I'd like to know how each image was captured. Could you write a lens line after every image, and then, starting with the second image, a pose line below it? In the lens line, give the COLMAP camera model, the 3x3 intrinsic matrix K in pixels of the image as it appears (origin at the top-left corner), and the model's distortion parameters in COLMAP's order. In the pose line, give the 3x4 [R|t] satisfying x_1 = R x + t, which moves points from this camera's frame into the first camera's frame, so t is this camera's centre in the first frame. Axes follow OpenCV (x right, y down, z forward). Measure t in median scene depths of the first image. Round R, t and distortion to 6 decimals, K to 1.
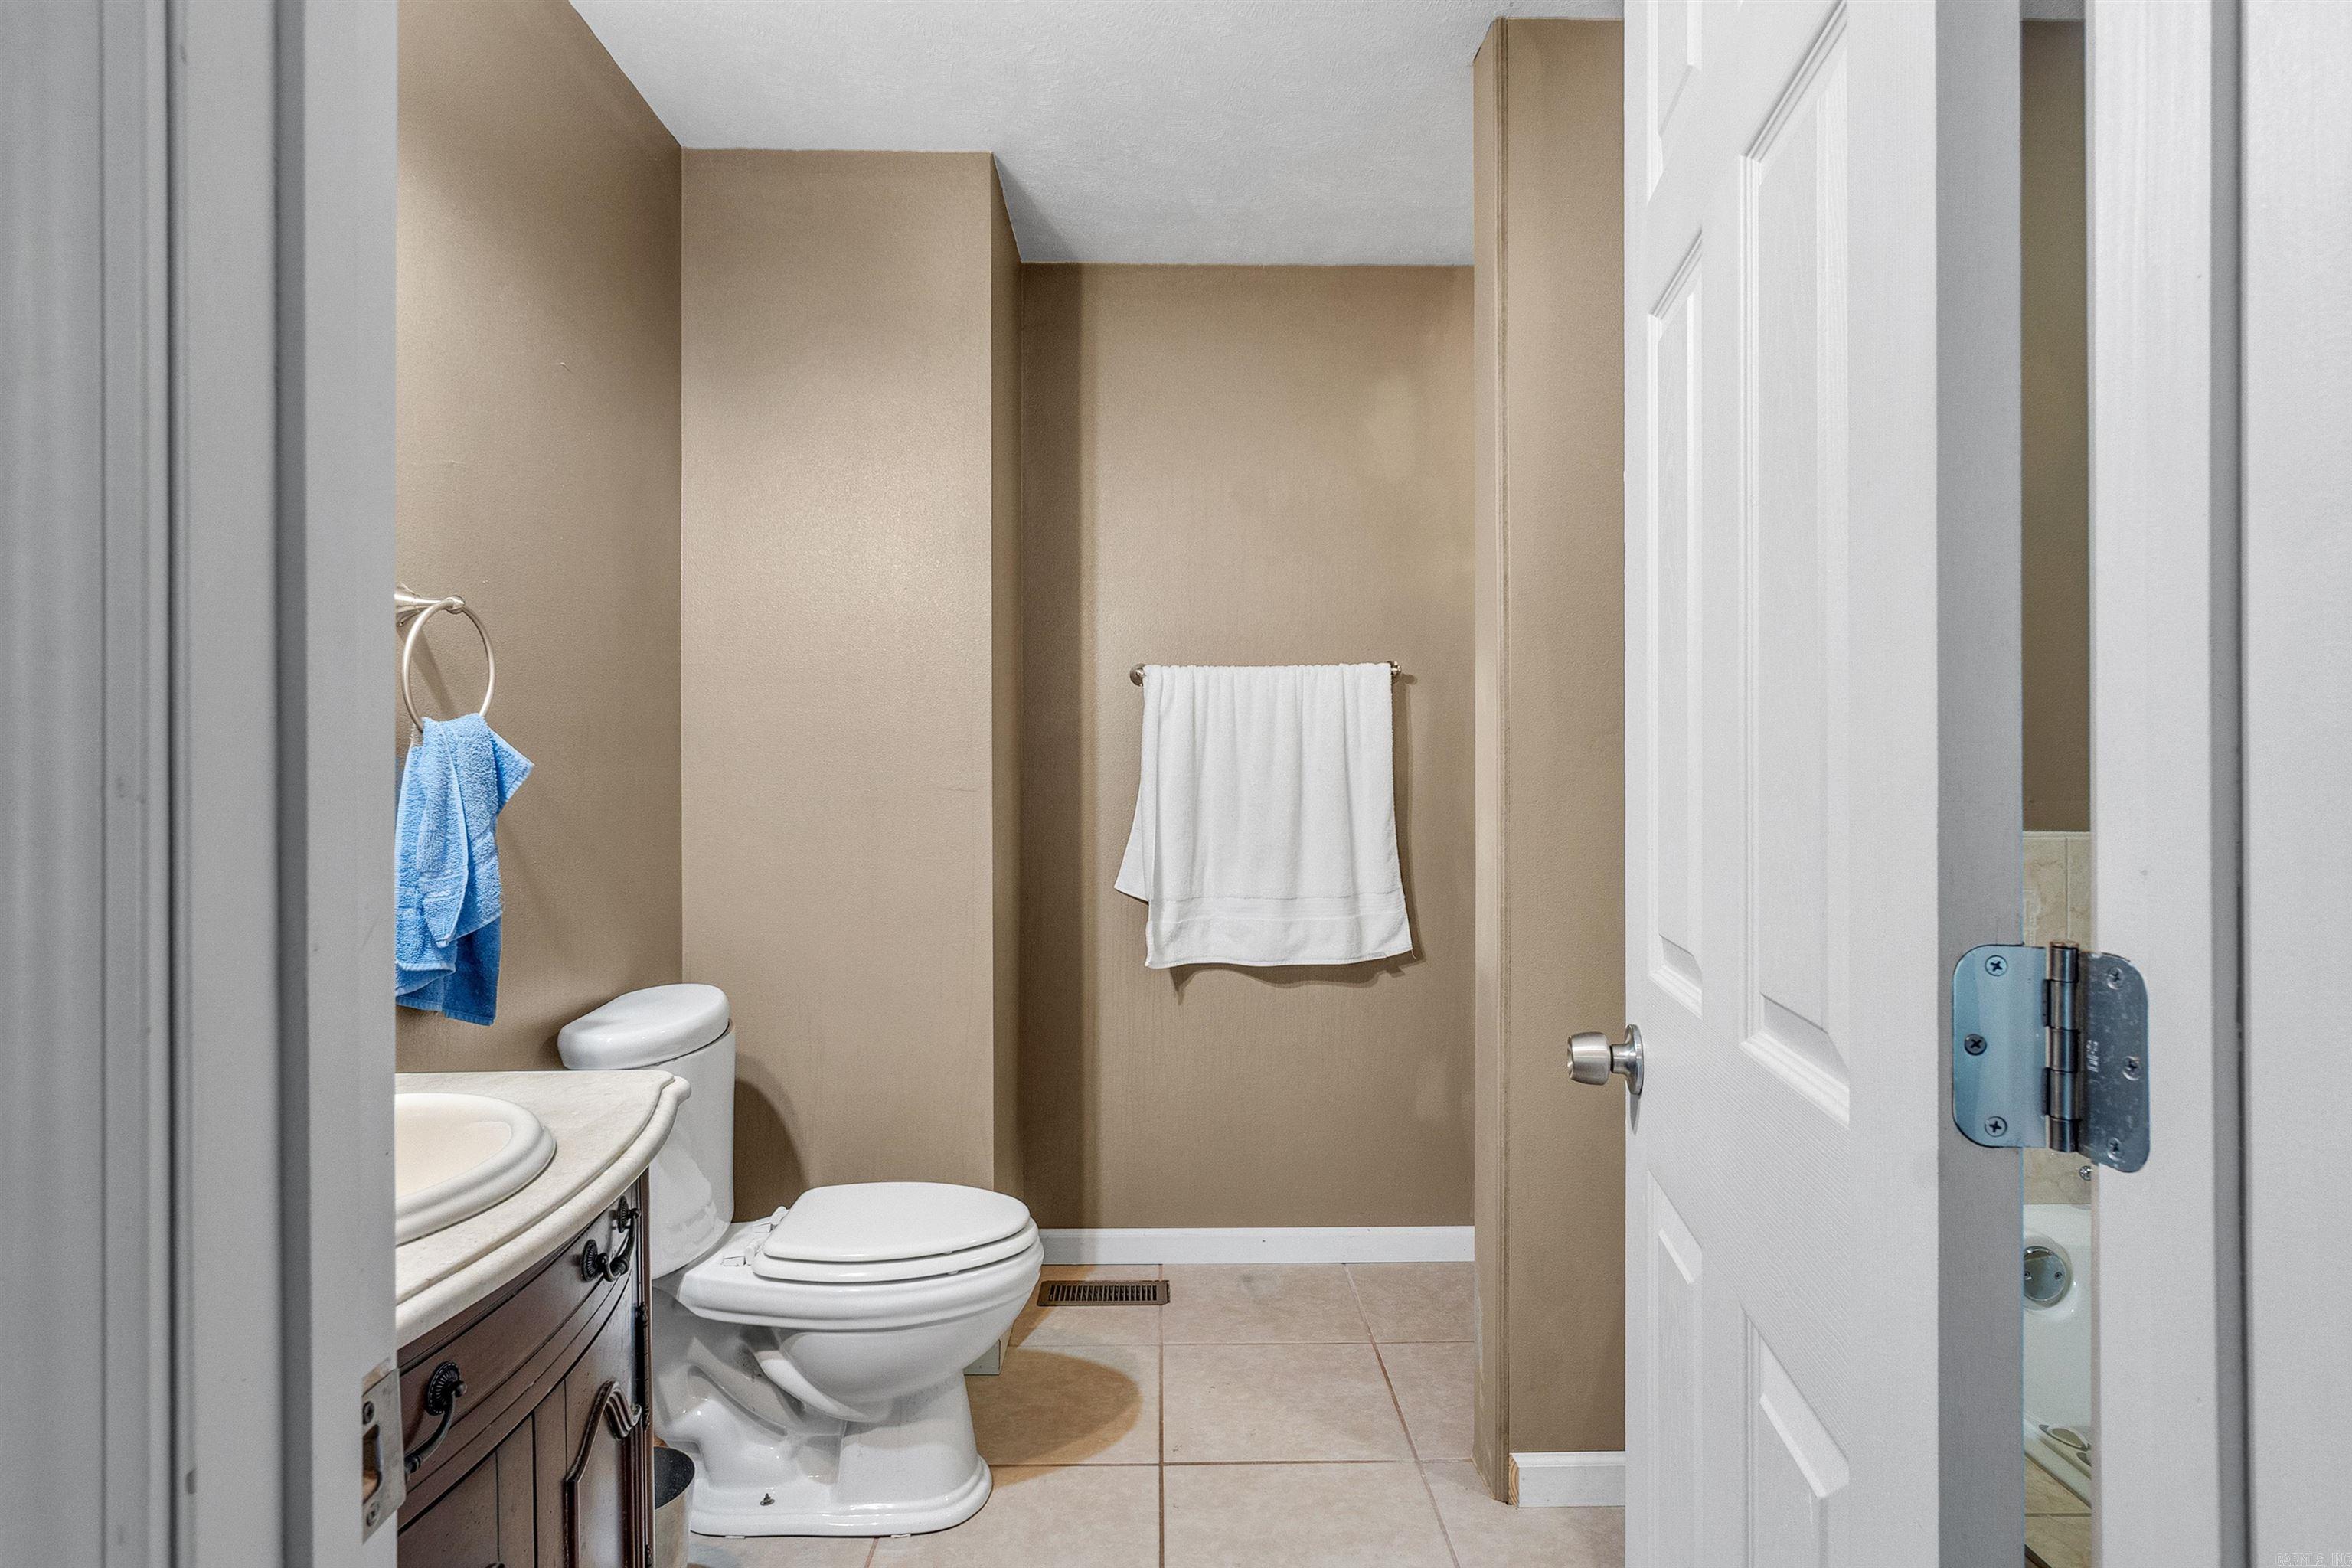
lens RADIAL K [[1271.6, 0, 1191.7], [0, 1271.6, 747.8], [0, 0, 1]] dist [-0.027634, 0.005894]
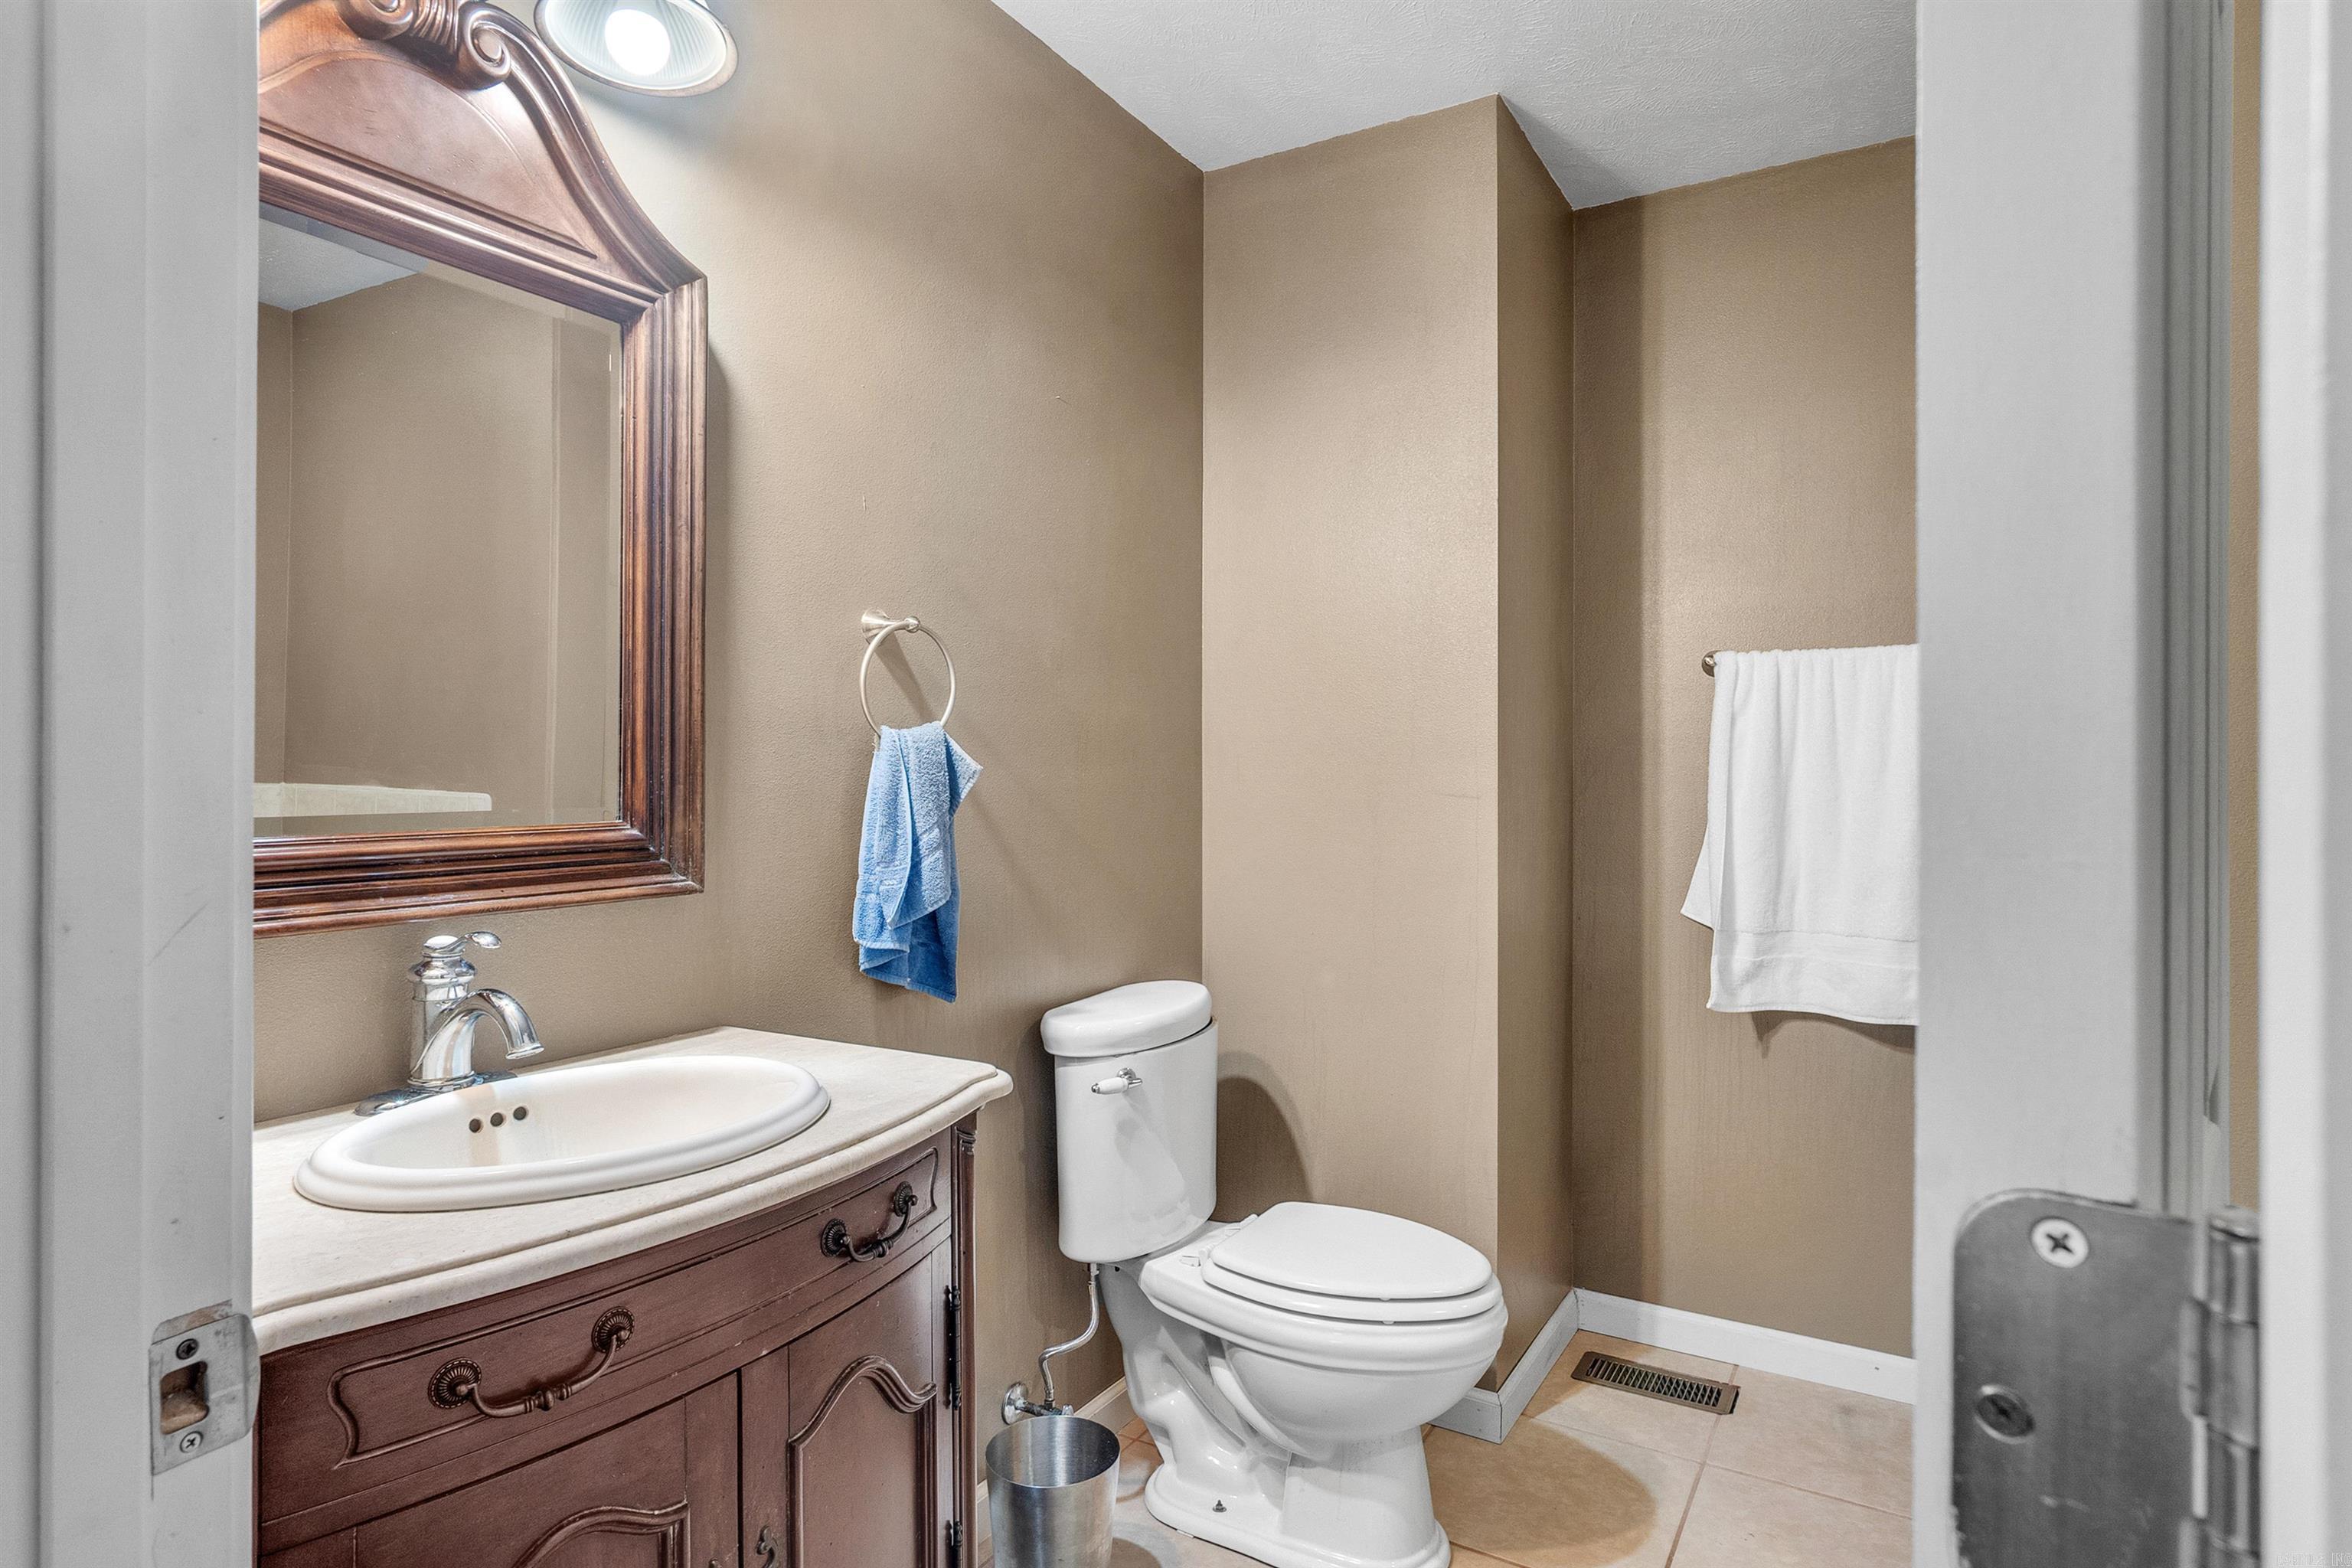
lens RADIAL K [[1271.6, 0, 1191.7], [0, 1271.6, 747.8], [0, 0, 1]] dist [-0.027634, 0.005894]
pose [[0.836097, -0.004043, -0.548567, 0.164528], [0.003194, 0.999992, -0.002503, -0.000252], [0.548573, 0.000341, 0.836103, 0.129642]]
